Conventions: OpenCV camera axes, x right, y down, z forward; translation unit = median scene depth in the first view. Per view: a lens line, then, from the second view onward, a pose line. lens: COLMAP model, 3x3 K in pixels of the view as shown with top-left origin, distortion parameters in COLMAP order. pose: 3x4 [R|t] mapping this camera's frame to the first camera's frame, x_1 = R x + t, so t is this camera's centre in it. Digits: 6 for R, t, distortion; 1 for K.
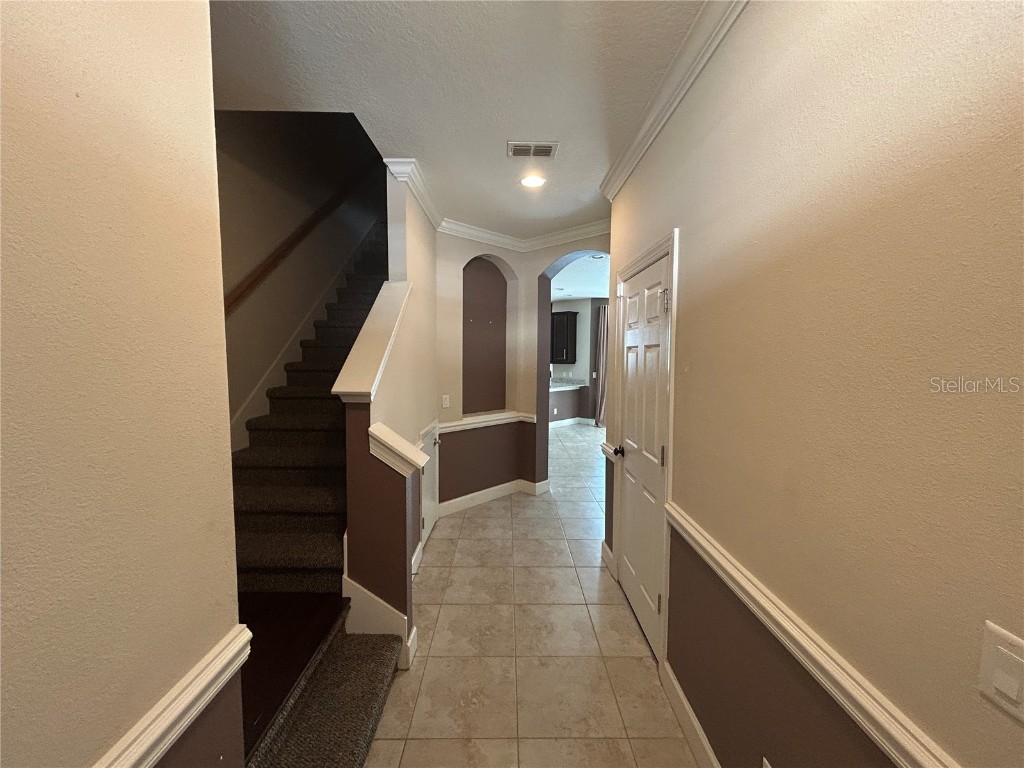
lens RADIAL K [[418.2, 0, 514.1], [0, 418.2, 384.8], [0, 0, 1]] dist [0.006032, -0.000675]
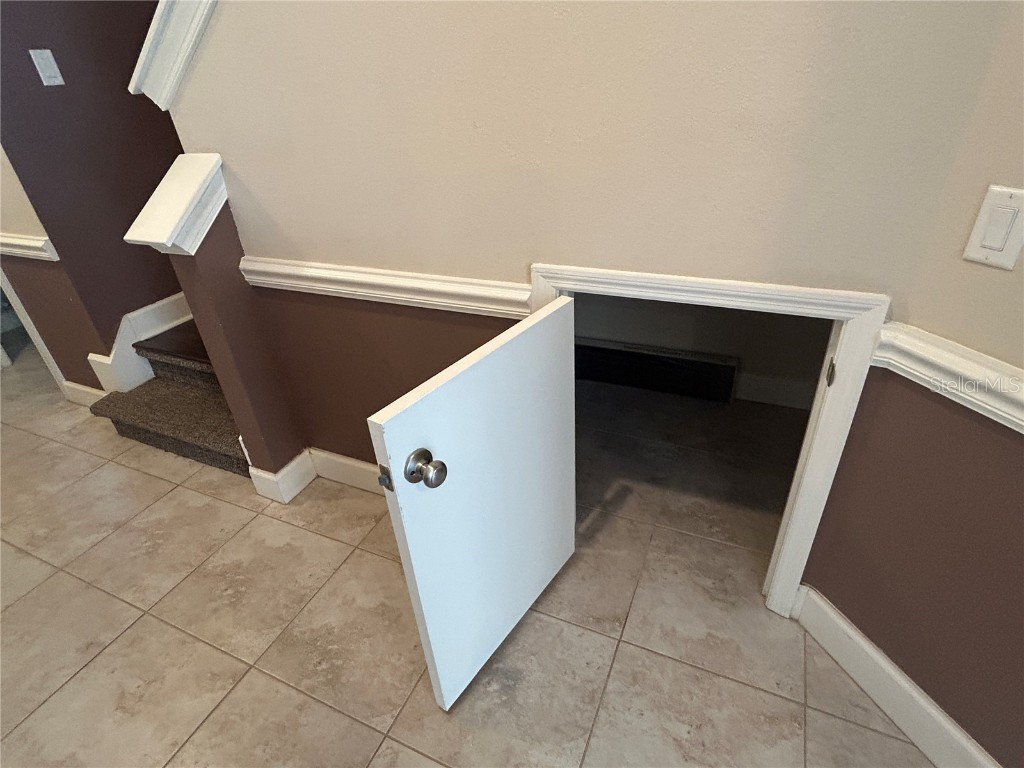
lens RADIAL K [[549.8, 0, 511.2], [0, 549.8, 382.8], [0, 0, 1]] dist [0.004042, 0.000579]
pose [[-0.435954, 0.485319, -0.757899, 0.179355], [-0.005551, 0.840672, 0.541516, -0.041253], [0.899952, 0.240283, -0.363800, 1.425072]]
